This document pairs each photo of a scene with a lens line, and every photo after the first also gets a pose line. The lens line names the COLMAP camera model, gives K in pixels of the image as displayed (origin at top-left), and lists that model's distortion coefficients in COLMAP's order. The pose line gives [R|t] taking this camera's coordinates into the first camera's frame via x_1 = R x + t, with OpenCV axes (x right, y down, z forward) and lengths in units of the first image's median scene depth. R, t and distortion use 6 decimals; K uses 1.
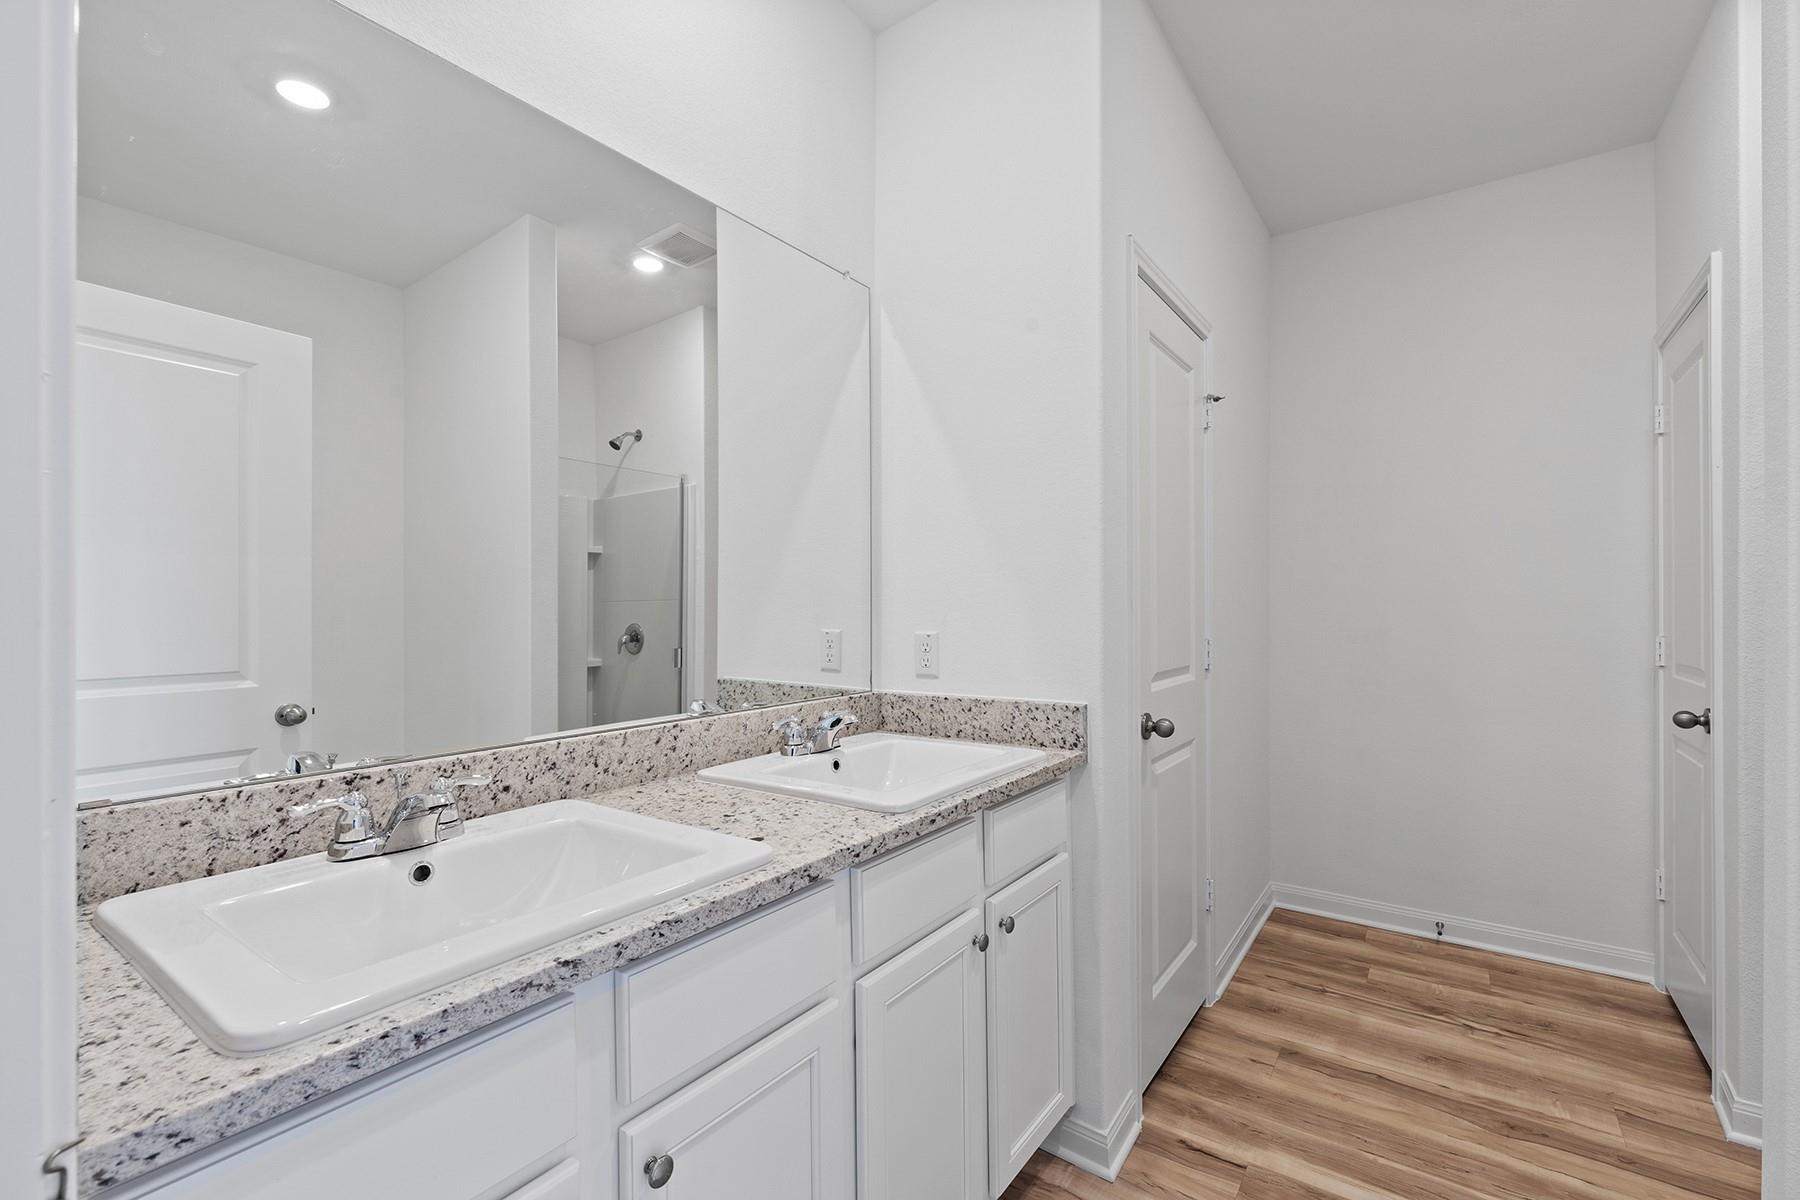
lens RADIAL K [[786.1, 0, 898.3], [0, 786.1, 607.7], [0, 0, 1]] dist [-0.000896, -0.000007]
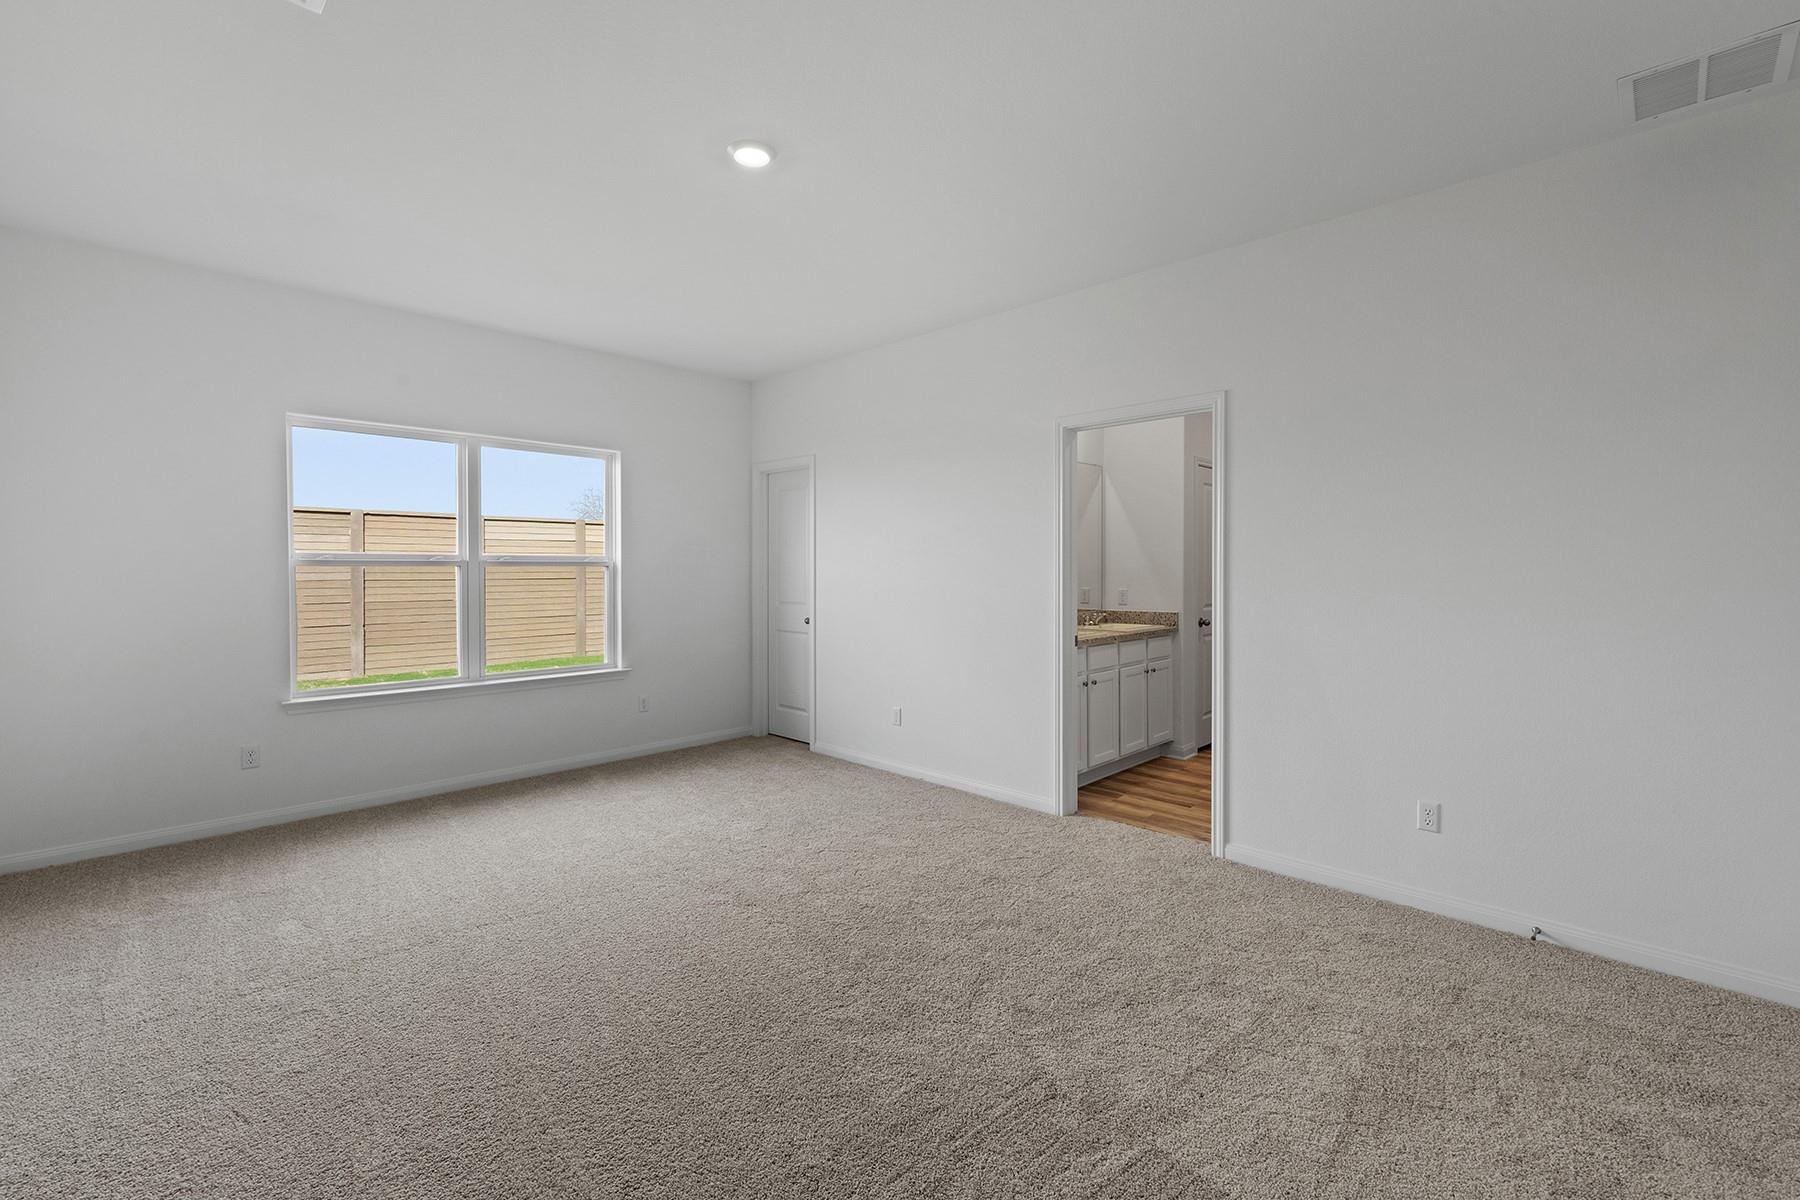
lens RADIAL K [[786.1, 0, 904.3], [0, 786.1, 592.0], [0, 0, 1]] dist [-0.000896, -0.000007]
pose [[0.991061, 0.007915, -0.133175, -0.430626], [-0.003498, 0.999437, 0.033367, -0.061304], [0.133364, -0.032603, 0.990531, -2.268278]]
